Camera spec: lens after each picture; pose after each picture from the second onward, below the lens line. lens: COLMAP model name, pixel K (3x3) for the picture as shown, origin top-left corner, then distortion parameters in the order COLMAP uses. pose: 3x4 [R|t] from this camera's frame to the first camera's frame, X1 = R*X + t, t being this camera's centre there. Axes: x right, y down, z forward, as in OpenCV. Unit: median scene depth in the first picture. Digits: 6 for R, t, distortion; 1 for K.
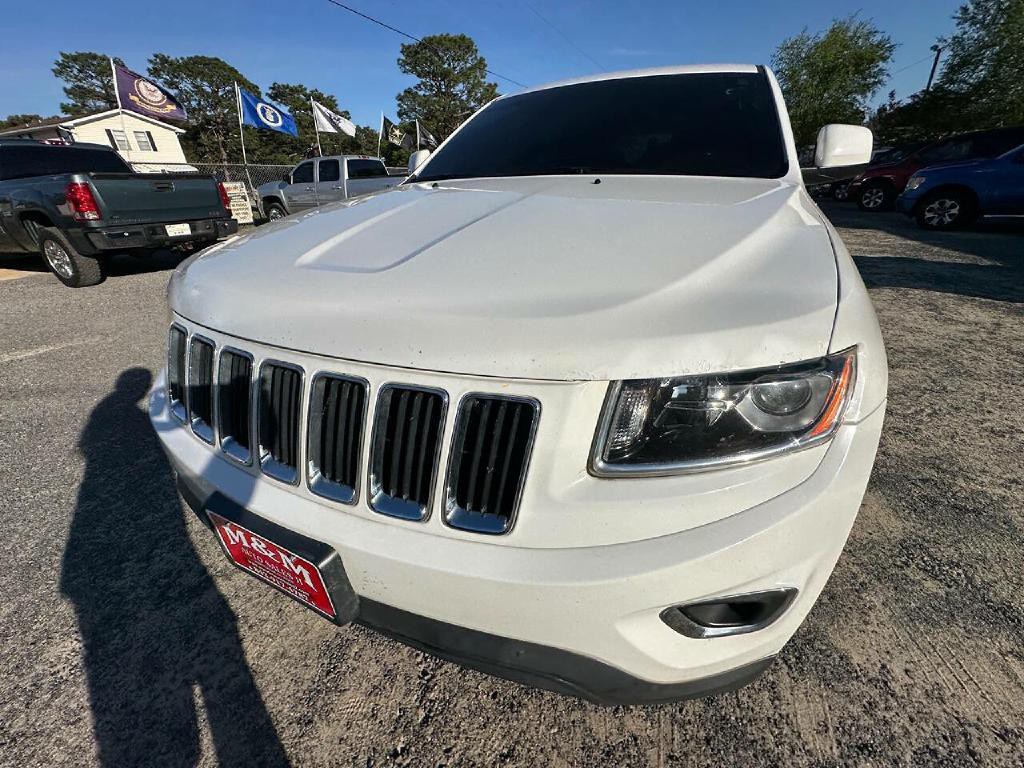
lens RADIAL K [[410.4, 0, 513.0], [0, 410.4, 382.1], [0, 0, 1]] dist [-0.003562, 0.001003]
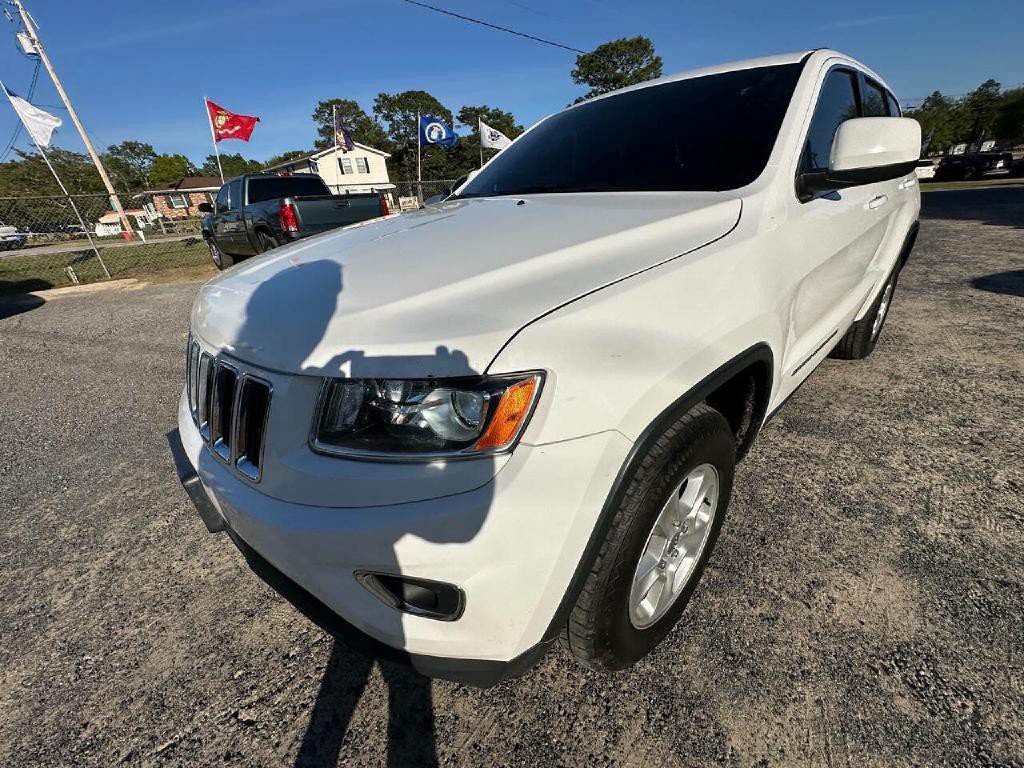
lens RADIAL K [[410.4, 0, 513.0], [0, 410.4, 382.1], [0, 0, 1]] dist [-0.003562, 0.001003]
pose [[0.935255, 0.113670, -0.335227, 0.022743], [-0.117279, 0.993053, 0.009530, -0.001292], [0.333981, 0.030402, 0.942089, 0.000127]]
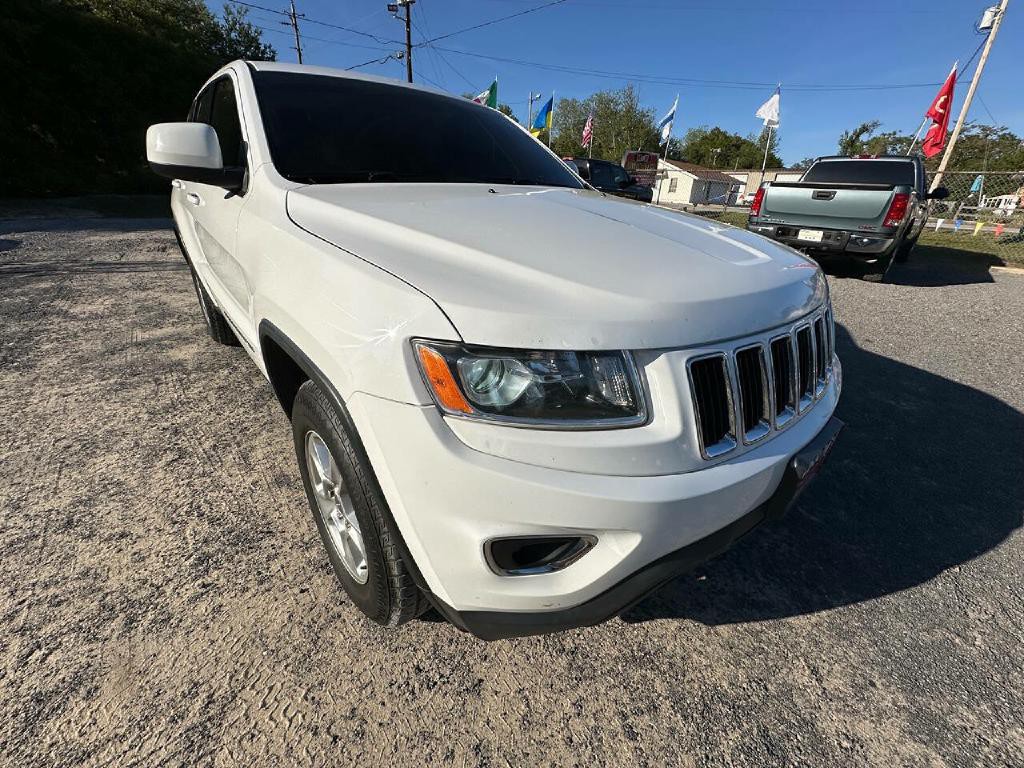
lens RADIAL K [[409.1, 0, 514.0], [0, 409.1, 382.4], [0, 0, 1]] dist [-0.002761, 0.000503]
pose [[-0.414153, 0.403935, -0.815668, 0.099103], [-0.425541, 0.706239, 0.565811, -0.070561], [0.804607, 0.581432, -0.120600, 0.137155]]
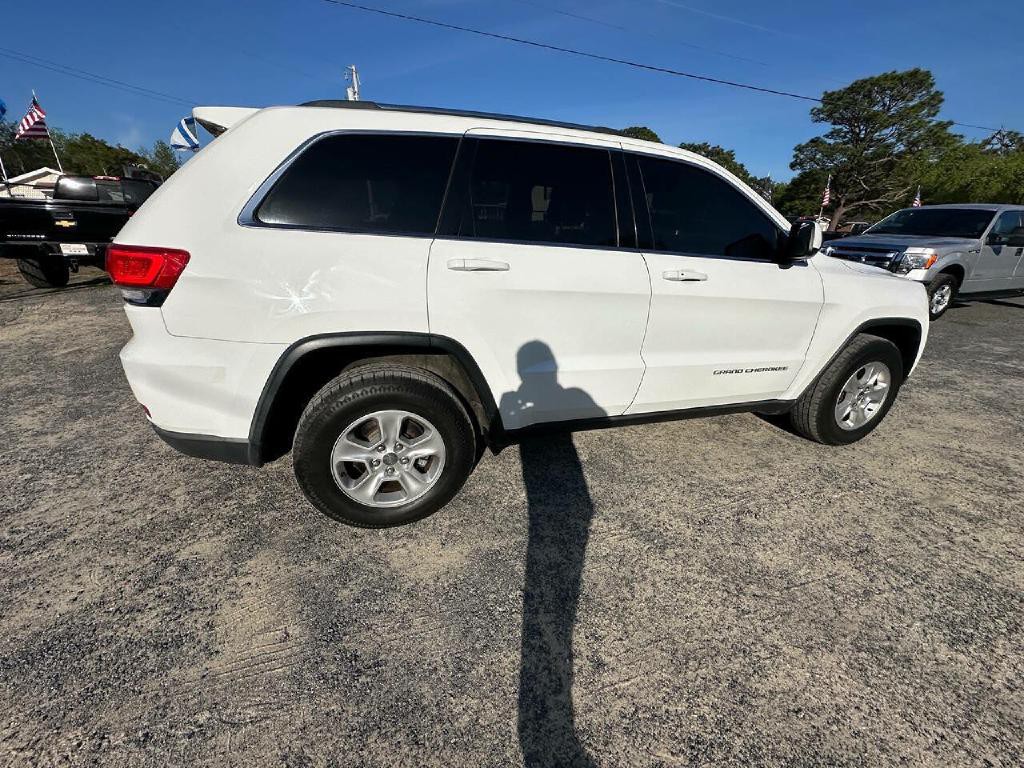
lens RADIAL K [[409.1, 0, 514.0], [0, 409.1, 382.4], [0, 0, 1]] dist [-0.002761, 0.000503]
pose [[0.684836, 0.304286, -0.662125, 0.084558], [-0.365574, 0.929489, 0.049043, -0.012361], [0.630361, 0.208469, 0.747787, 0.013995]]
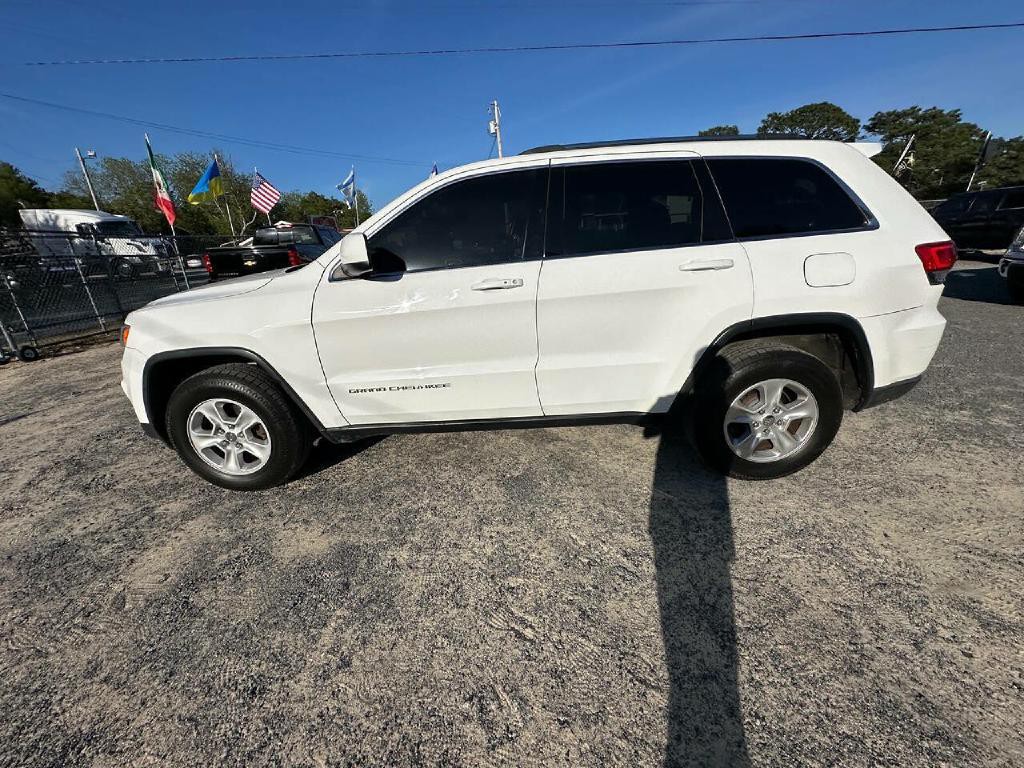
lens RADIAL K [[407.6, 0, 512.0], [0, 407.6, 384.0], [0, 0, 1]] dist [-0.001425, -0.000155]
pose [[0.406894, 0.308332, -0.859866, 0.107518], [-0.365890, 0.917514, 0.155862, -0.027741], [0.836996, 0.251197, 0.486146, 0.043978]]
